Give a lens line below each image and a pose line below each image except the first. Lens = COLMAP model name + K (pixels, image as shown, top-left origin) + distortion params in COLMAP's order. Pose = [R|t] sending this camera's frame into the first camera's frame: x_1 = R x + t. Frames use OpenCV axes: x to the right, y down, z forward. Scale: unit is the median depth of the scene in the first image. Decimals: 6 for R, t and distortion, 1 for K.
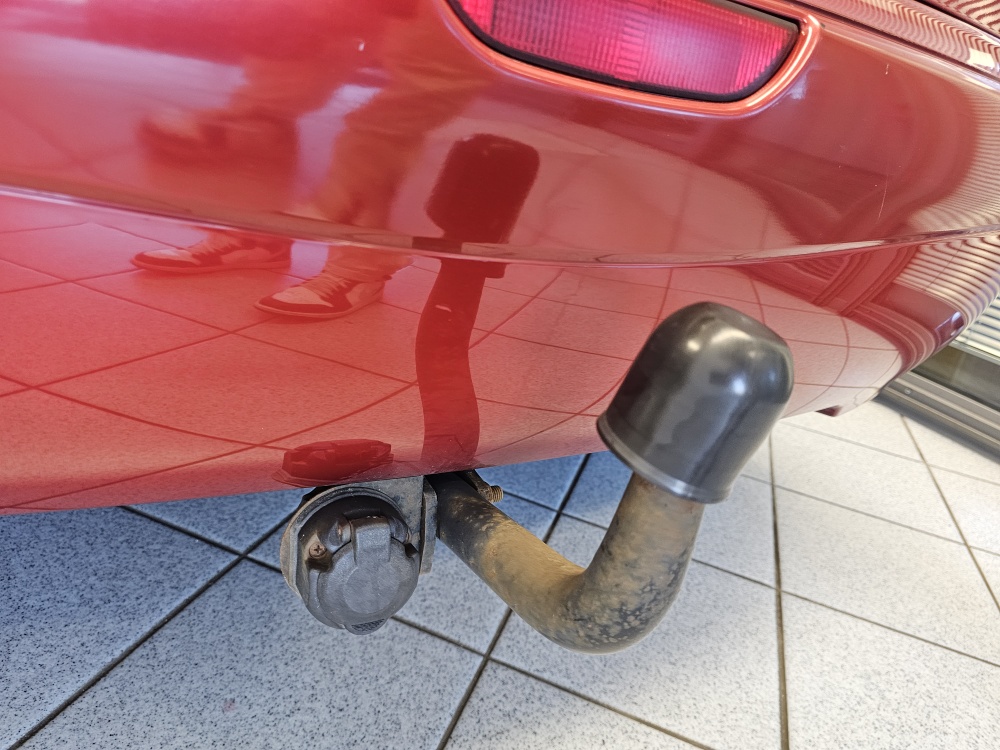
lens RADIAL K [[676.7, 0, 500.0], [0, 676.7, 375.0], [0, 0, 1]] dist [0.033401, -0.034607]
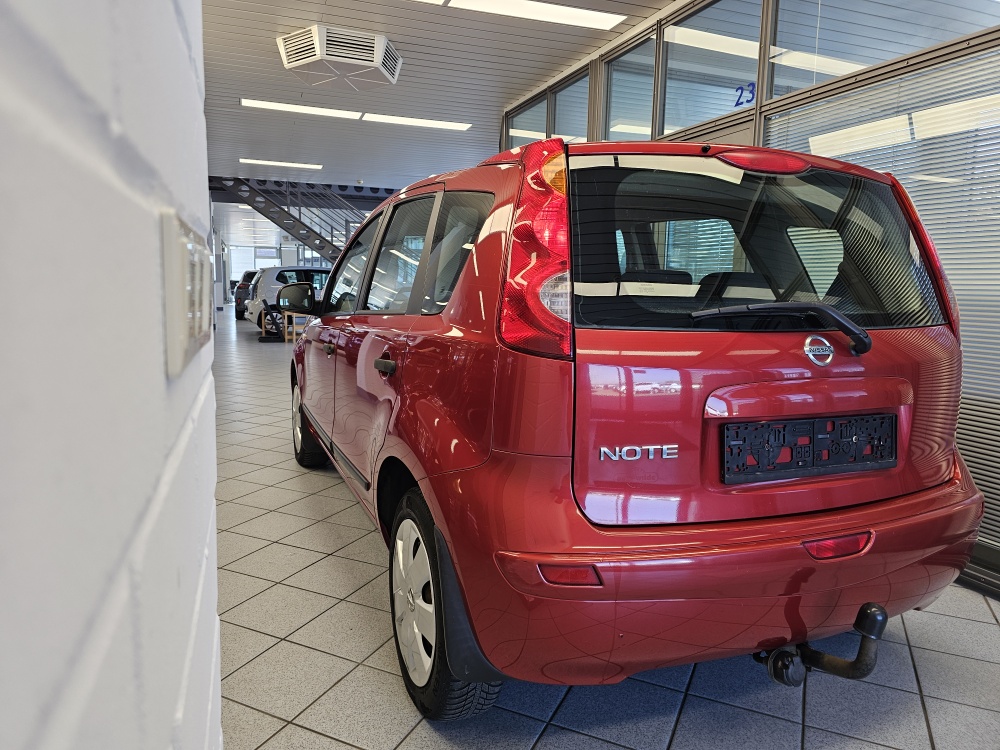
lens RADIAL K [[676.7, 0, 500.0], [0, 676.7, 375.0], [0, 0, 1]] dist [0.033401, -0.034607]
pose [[0.984157, -0.139878, -0.108950, -0.588040], [0.103905, 0.952923, -0.284853, -0.193392], [0.143666, 0.269020, 0.952360, -1.696601]]
